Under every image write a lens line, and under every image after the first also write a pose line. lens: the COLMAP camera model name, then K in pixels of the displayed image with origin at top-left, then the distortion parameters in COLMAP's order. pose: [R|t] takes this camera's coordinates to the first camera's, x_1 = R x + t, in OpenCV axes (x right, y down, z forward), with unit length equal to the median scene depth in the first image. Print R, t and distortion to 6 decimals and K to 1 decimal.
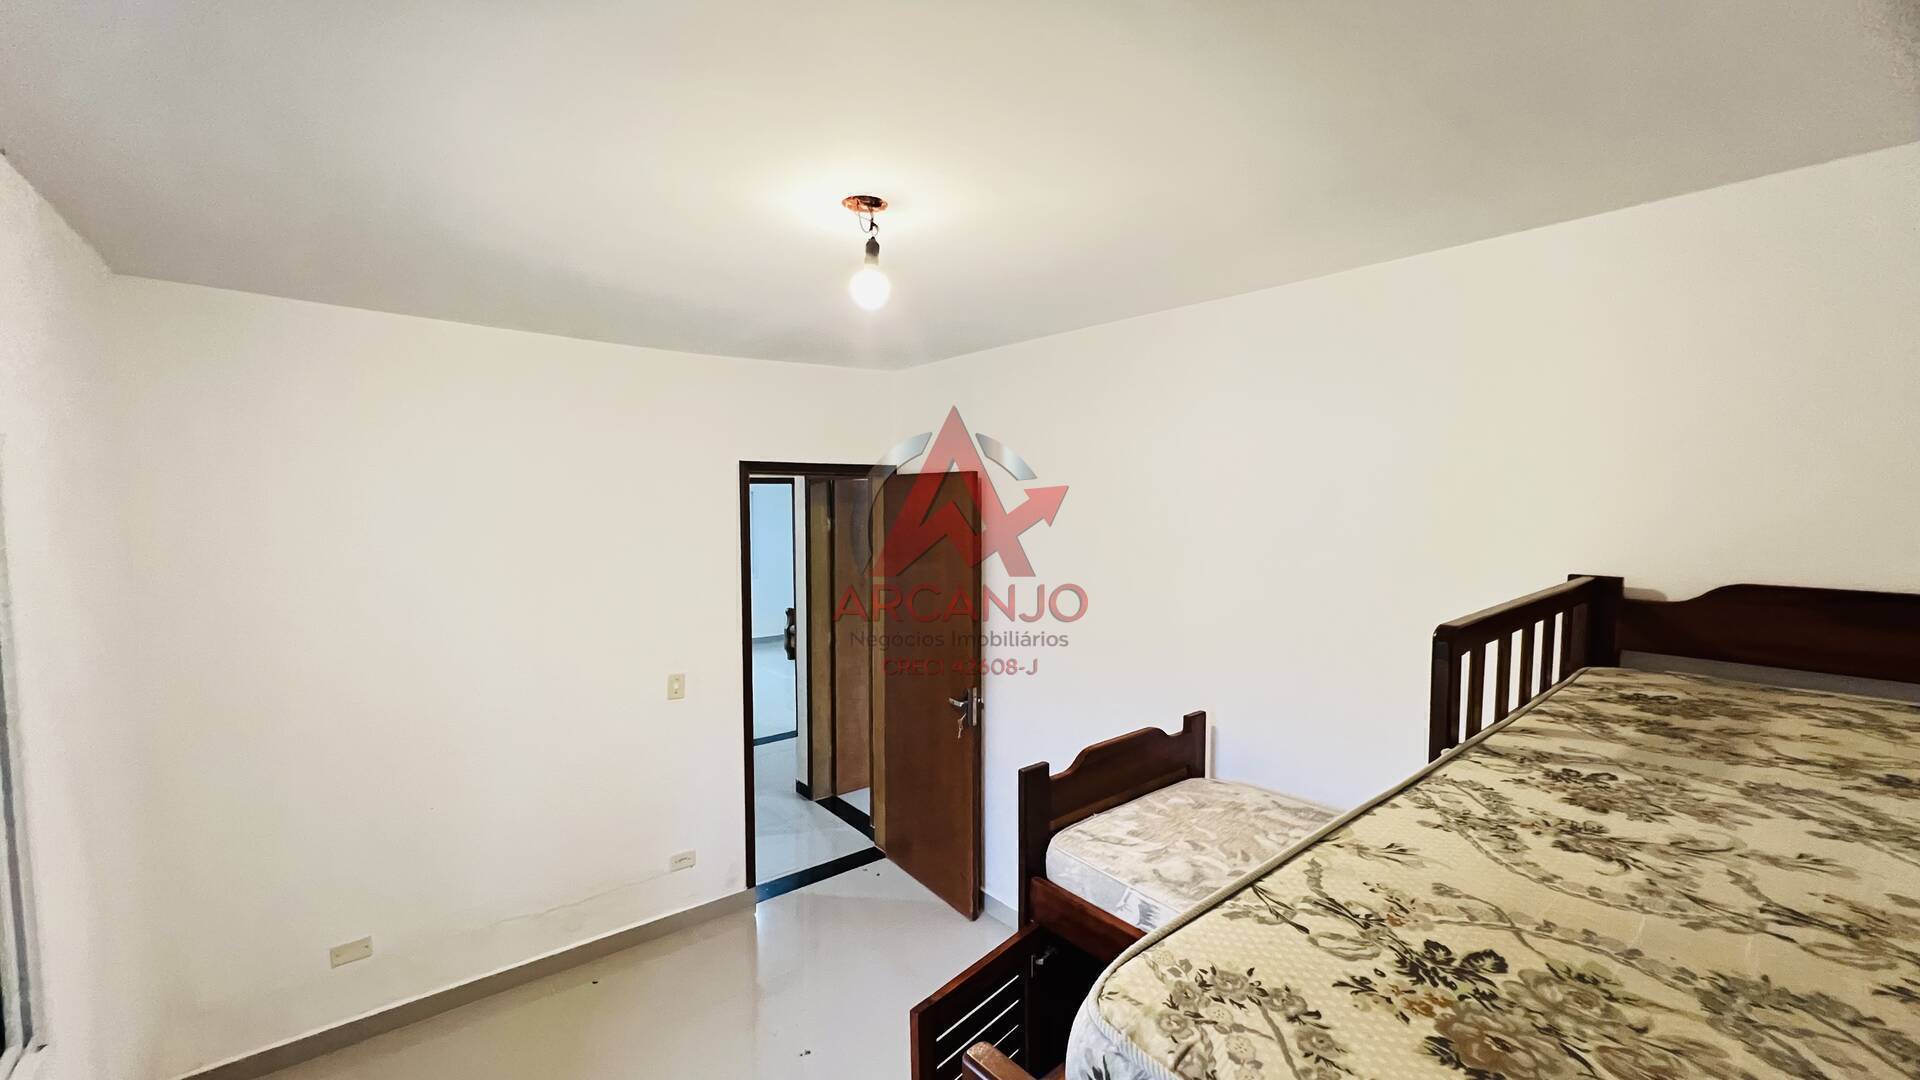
lens RADIAL K [[767.4, 0, 959.7], [0, 767.4, 538.7], [0, 0, 1]] dist [-0.004613, 0.001112]
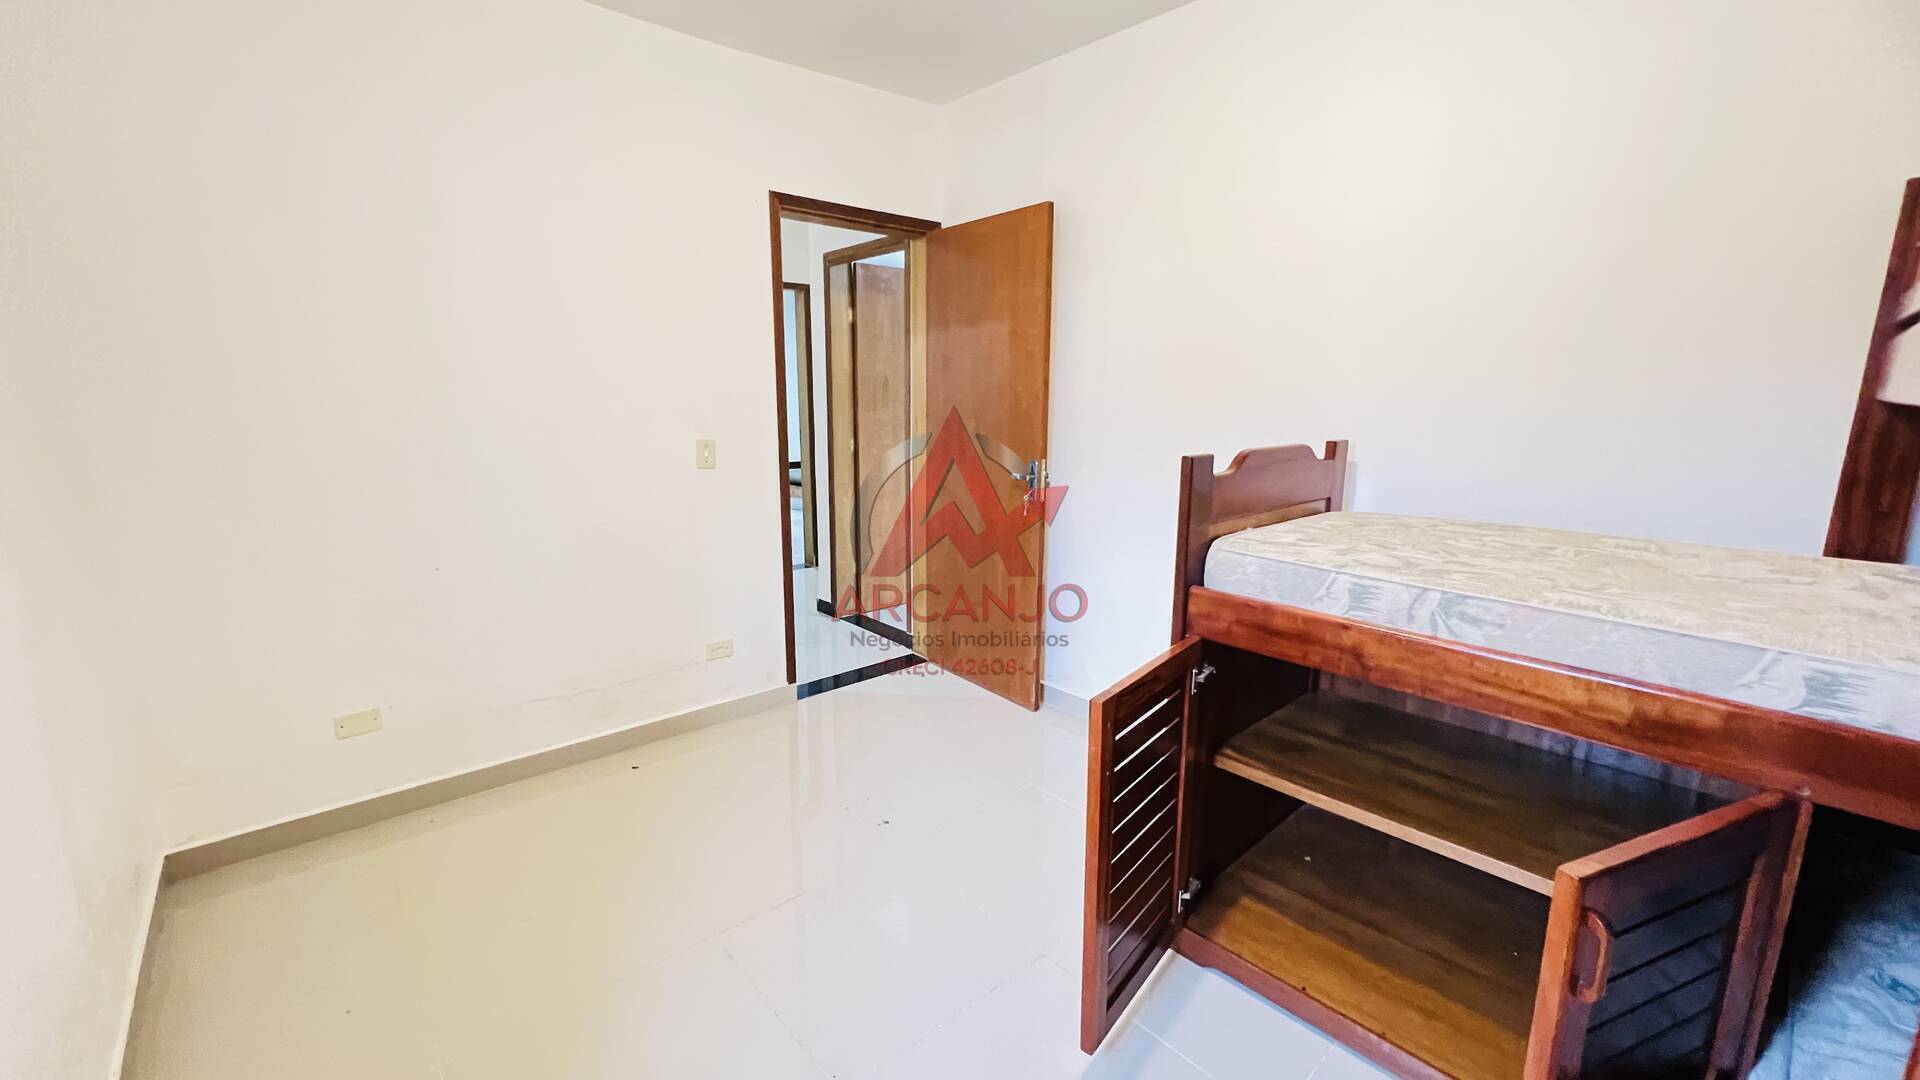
lens RADIAL K [[767.4, 0, 961.2], [0, 767.4, 541.9], [0, 0, 1]] dist [-0.004613, 0.001112]
pose [[0.998847, -0.000452, 0.048008, -0.117326], [-0.006352, 0.989921, 0.141476, 0.160224], [-0.047588, -0.141618, 0.988777, 0.104255]]
